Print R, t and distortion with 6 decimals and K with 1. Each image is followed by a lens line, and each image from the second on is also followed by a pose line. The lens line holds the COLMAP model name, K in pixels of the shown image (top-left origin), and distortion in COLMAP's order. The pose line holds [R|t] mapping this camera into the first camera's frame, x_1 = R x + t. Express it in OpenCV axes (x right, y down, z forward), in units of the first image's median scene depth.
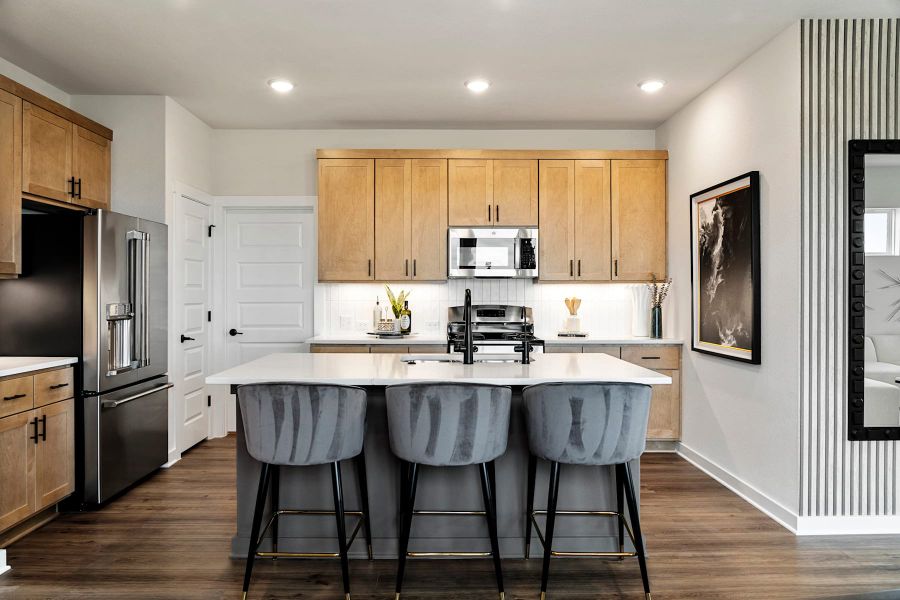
lens RADIAL K [[609.4, 0, 449.5], [0, 609.4, 295.3], [0, 0, 1]] dist [-0.015572, -0.000186]
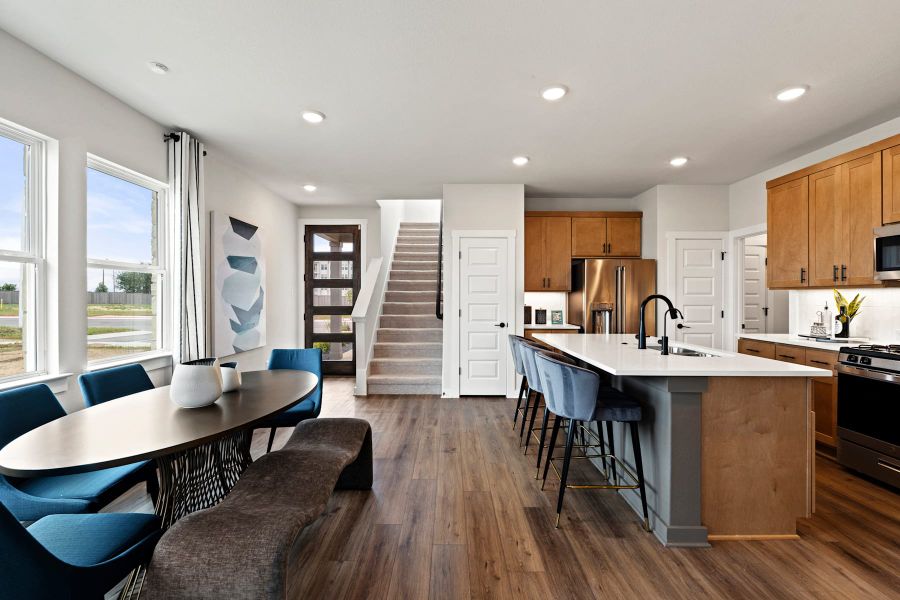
lens RADIAL K [[396.8, 0, 448.6], [0, 396.8, 300.0], [0, 0, 1]] dist [-0.000137, 0.000871]
pose [[-0.018003, 0.004291, -0.999829, 0.691241], [-0.008003, 0.999958, 0.004436, 0.001095], [0.999806, 0.008082, -0.017968, 0.426654]]
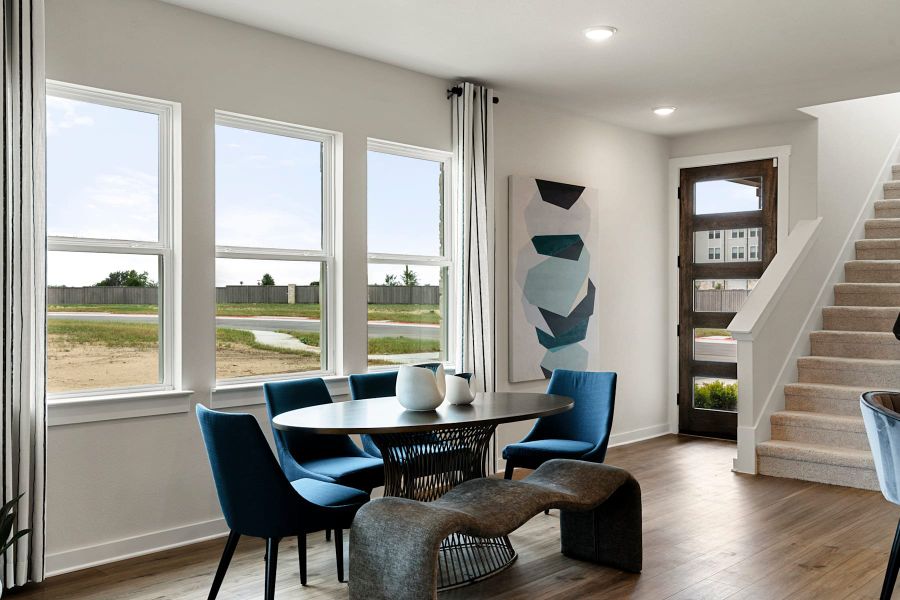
lens RADIAL K [[866.9, 0, 450.0], [0, 866.9, 300.0], [0, 0, 1]] dist [0.033420, -0.002594]
pose [[-0.691027, 0.000611, -0.722829, 0.893322], [-0.007334, 0.999942, 0.007857, -0.000833], [0.722792, 0.010731, -0.690982, 0.791733]]
